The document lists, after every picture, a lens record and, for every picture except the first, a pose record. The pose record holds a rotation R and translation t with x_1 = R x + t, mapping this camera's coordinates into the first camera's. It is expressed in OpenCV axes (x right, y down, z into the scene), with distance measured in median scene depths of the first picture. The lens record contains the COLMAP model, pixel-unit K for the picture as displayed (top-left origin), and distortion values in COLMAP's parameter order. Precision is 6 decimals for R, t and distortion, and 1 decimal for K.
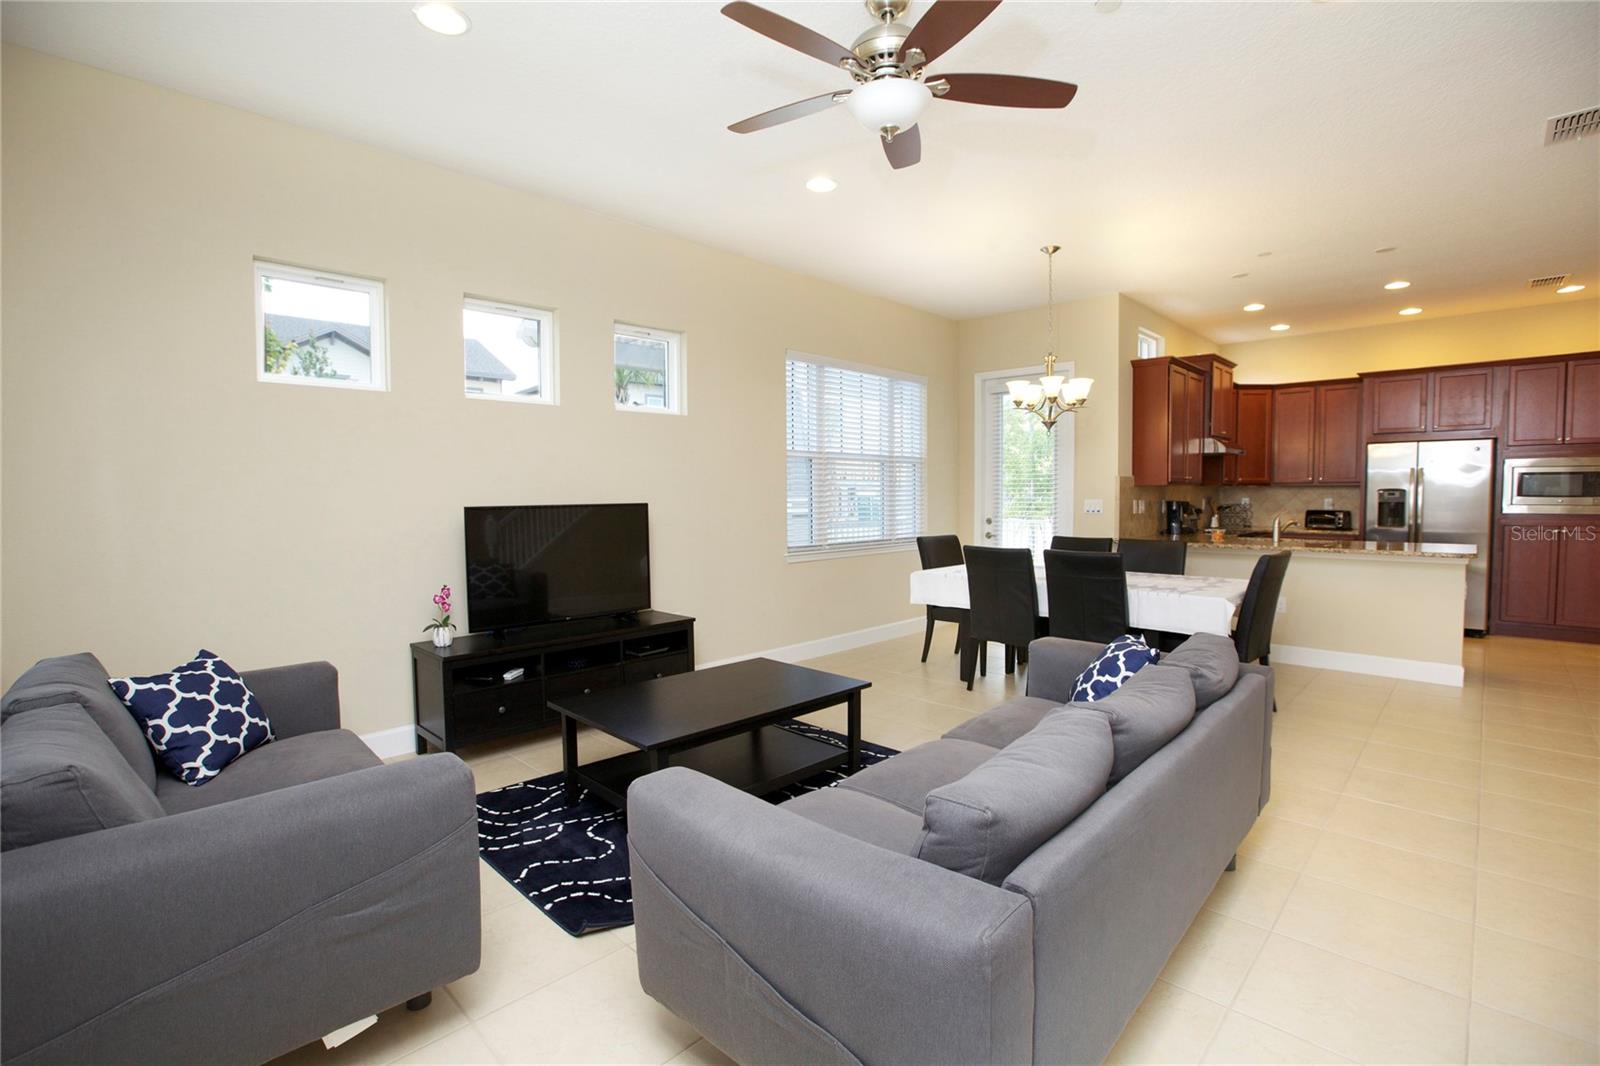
lens RADIAL K [[726.8, 0, 855.3], [0, 726.8, 522.6], [0, 0, 1]] dist [-0.033992, 0.010740]
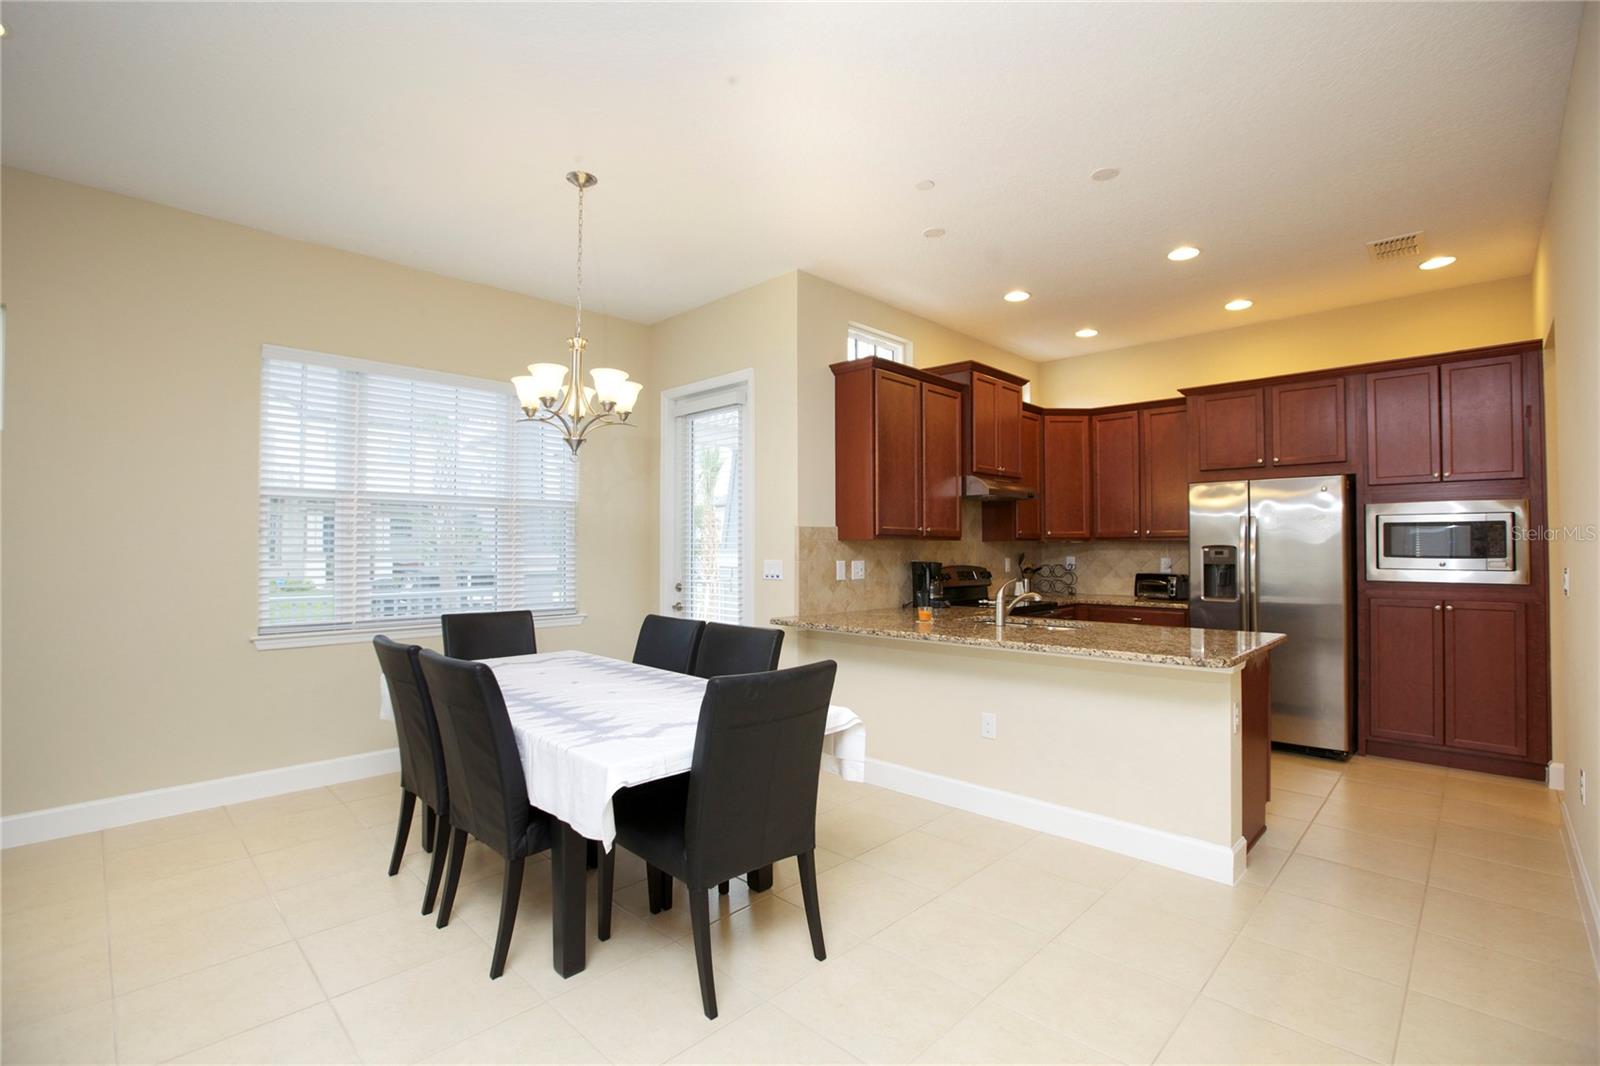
lens RADIAL K [[726.8, 0, 857.9], [0, 726.8, 523.0], [0, 0, 1]] dist [-0.033992, 0.010740]
pose [[0.999987, 0.004814, -0.001589, 0.389180], [-0.004921, 0.997093, -0.076035, -0.013038], [0.001219, 0.076042, 0.997104, 0.278654]]
